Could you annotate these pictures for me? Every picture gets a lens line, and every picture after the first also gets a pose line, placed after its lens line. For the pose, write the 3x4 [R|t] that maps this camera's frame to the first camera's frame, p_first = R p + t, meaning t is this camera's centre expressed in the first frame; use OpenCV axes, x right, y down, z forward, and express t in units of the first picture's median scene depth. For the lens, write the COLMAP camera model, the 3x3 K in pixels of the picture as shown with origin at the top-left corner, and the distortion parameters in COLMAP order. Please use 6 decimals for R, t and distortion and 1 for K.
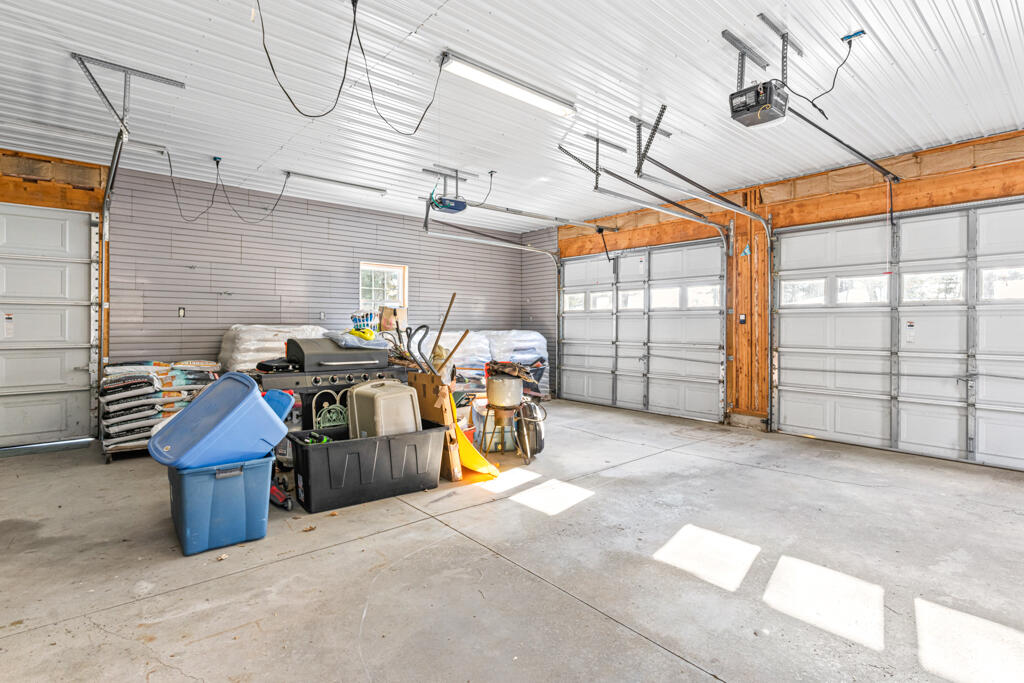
lens RADIAL K [[504.8, 0, 521.3], [0, 504.8, 320.2], [0, 0, 1]] dist [-0.001286, -0.000542]
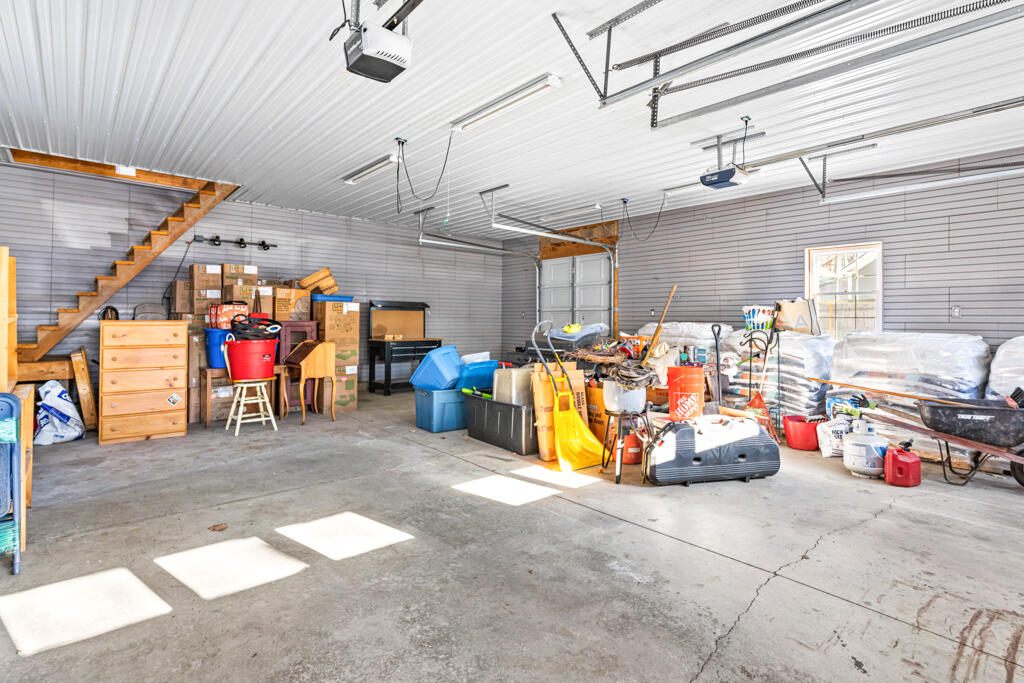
lens RADIAL K [[504.8, 0, 521.3], [0, 504.8, 320.2], [0, 0, 1]] dist [-0.001286, -0.000542]
pose [[0.004661, -0.006006, -0.999971, 0.760210], [0.005711, 0.999966, -0.005980, 0.010878], [0.999973, -0.005683, 0.004695, 0.725689]]
